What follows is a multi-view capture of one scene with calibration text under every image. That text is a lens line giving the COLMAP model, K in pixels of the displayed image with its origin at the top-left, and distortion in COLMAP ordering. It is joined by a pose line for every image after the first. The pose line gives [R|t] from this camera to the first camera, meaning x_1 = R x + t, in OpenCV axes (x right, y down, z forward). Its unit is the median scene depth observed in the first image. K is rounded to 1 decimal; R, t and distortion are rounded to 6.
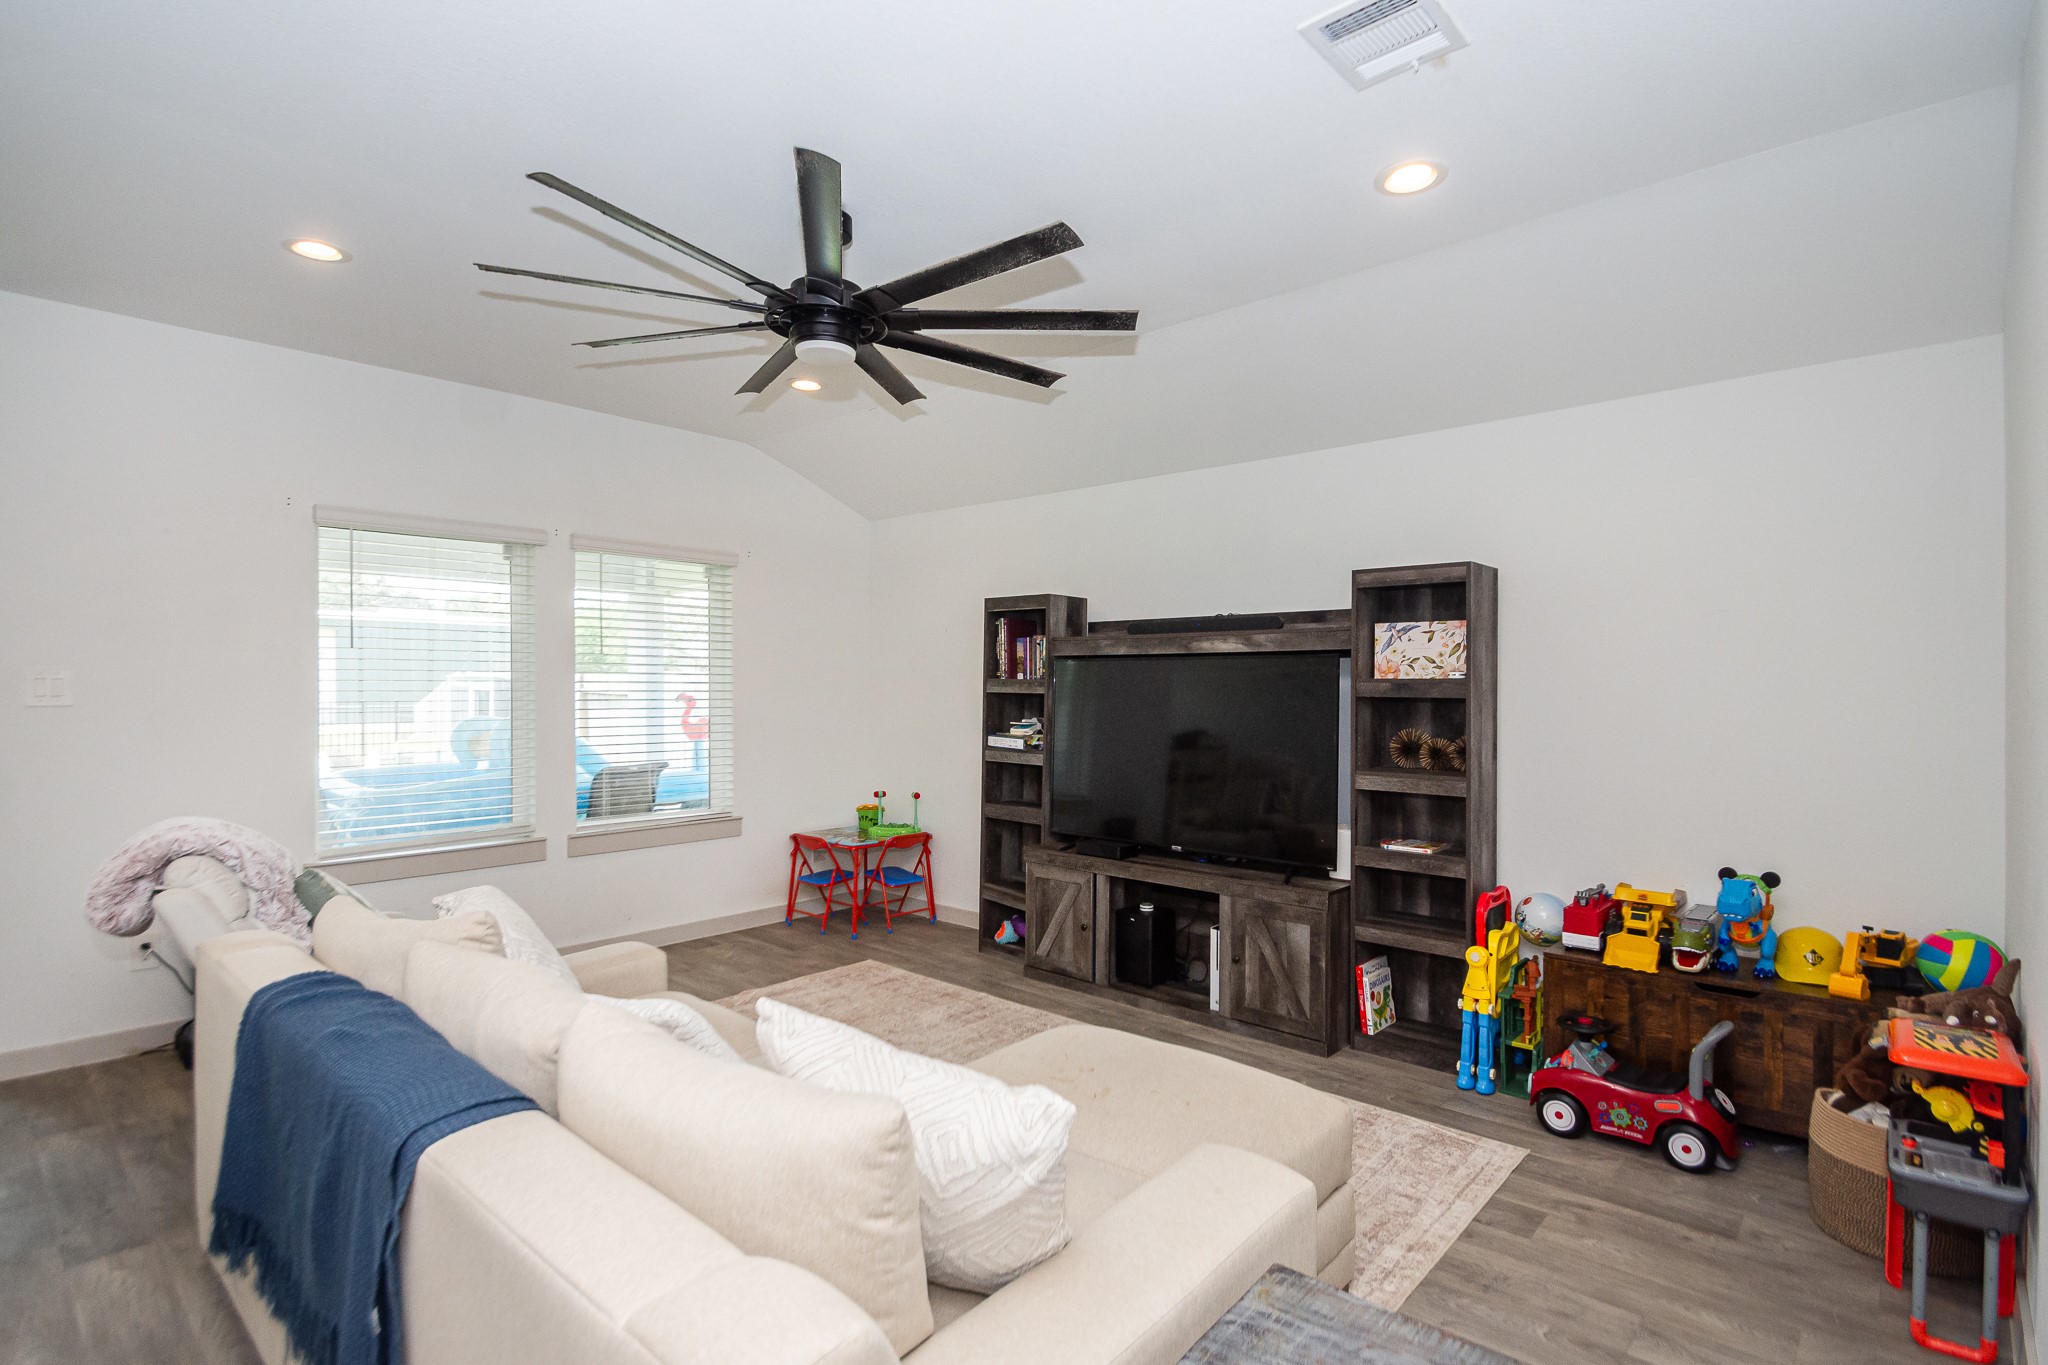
lens RADIAL K [[999.5, 0, 1022.2], [0, 999.5, 691.1], [0, 0, 1]] dist [-0.005198, -0.003574]
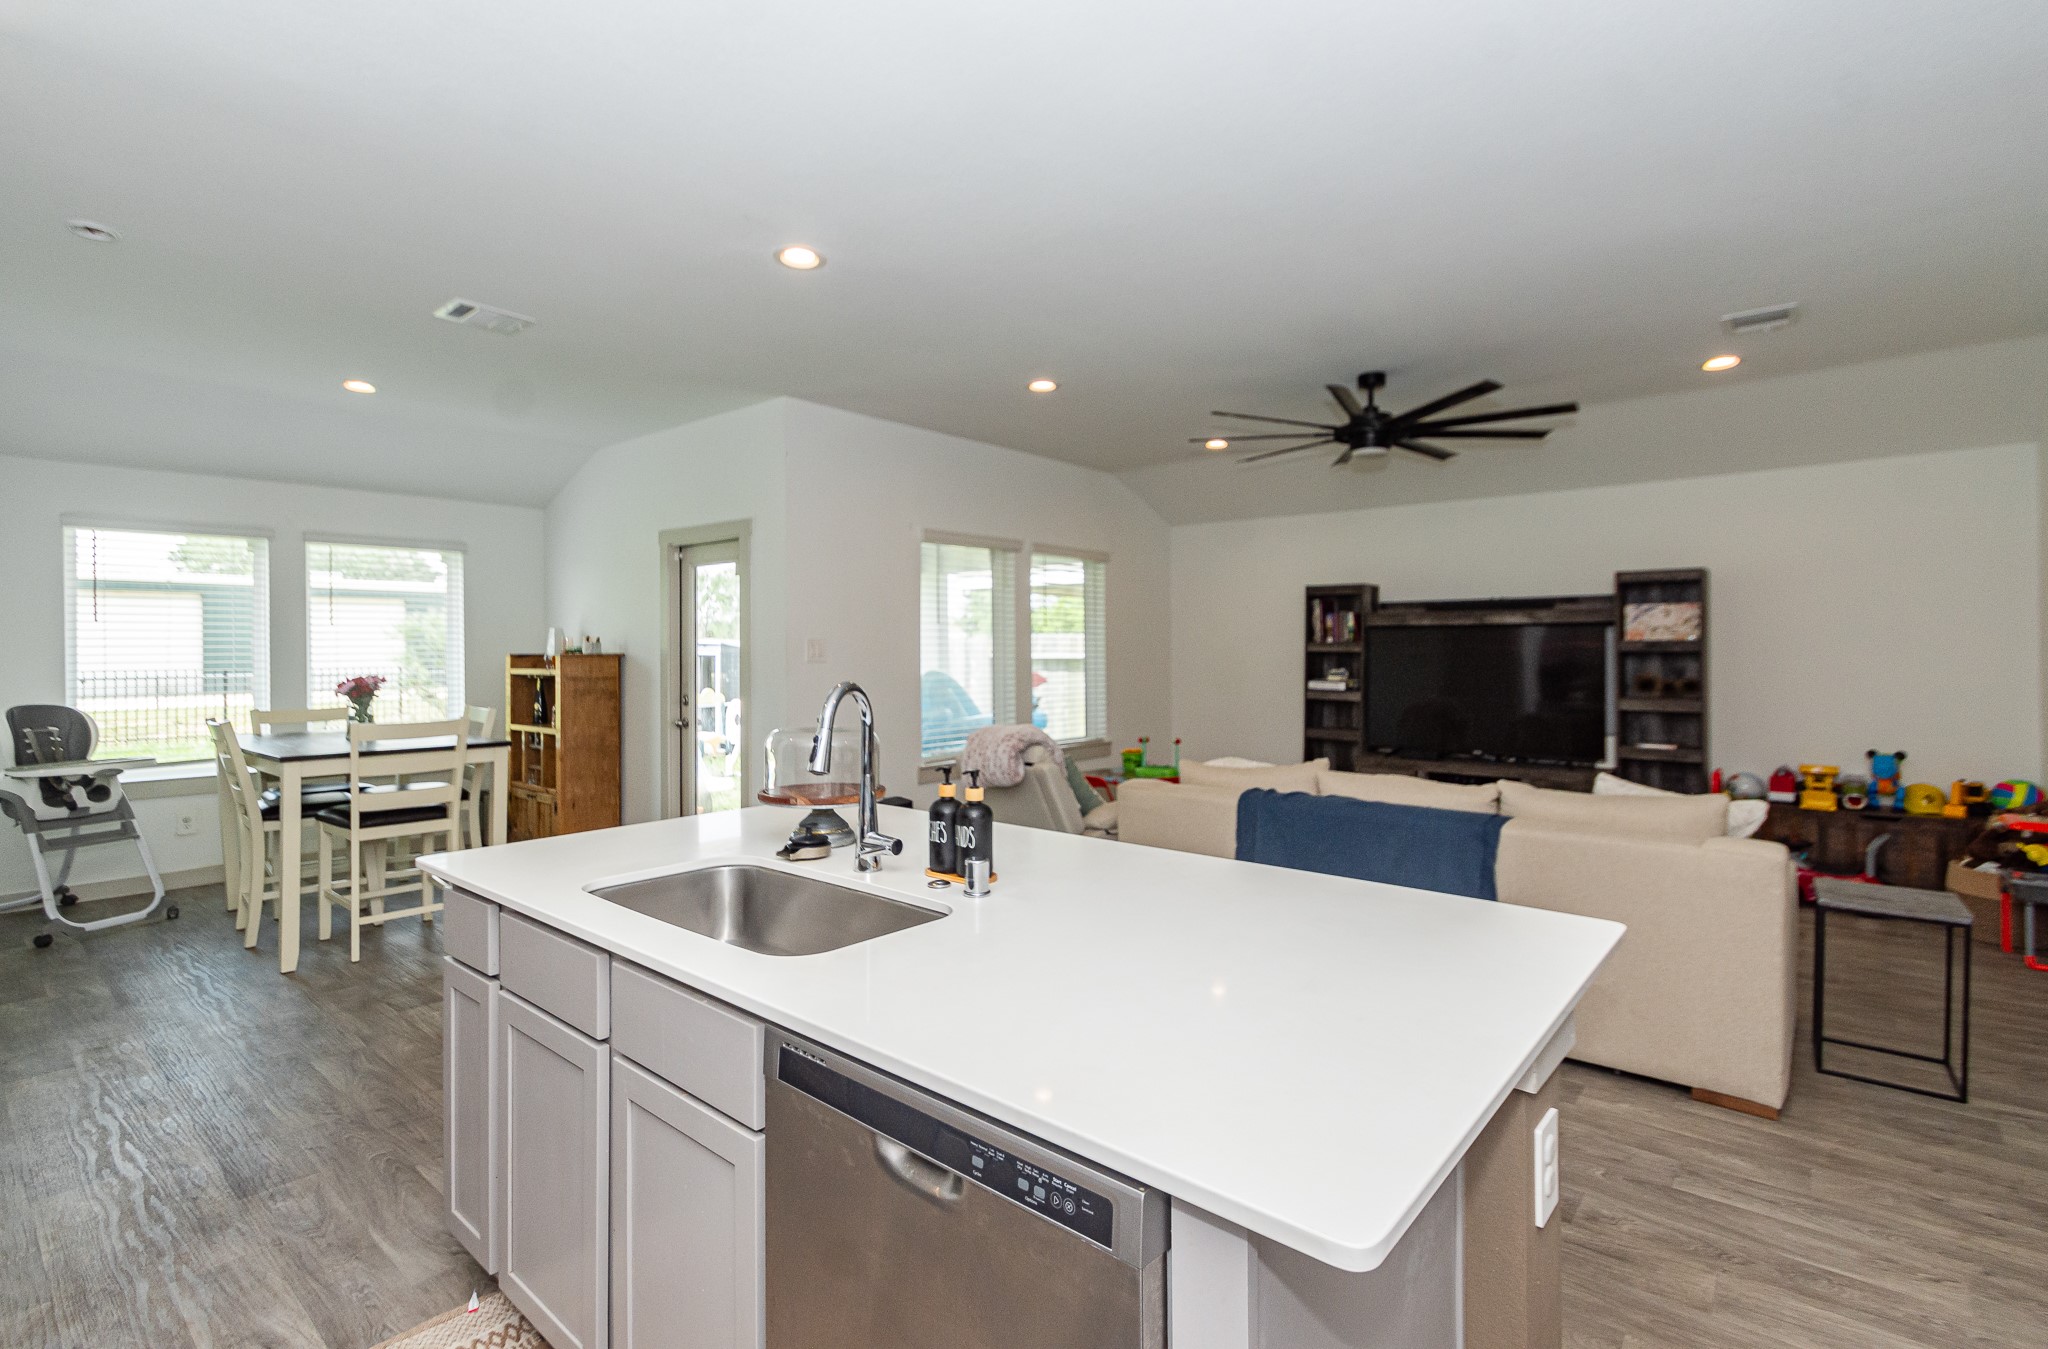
lens RADIAL K [[945.2, 0, 1033.1], [0, 945.2, 640.2], [0, 0, 1]] dist [-0.003181, 0.000511]
pose [[0.999579, -0.004994, 0.028578, -0.655577], [0.005436, 0.999866, -0.015416, 0.006581], [-0.028497, 0.015565, 0.999473, -0.486720]]
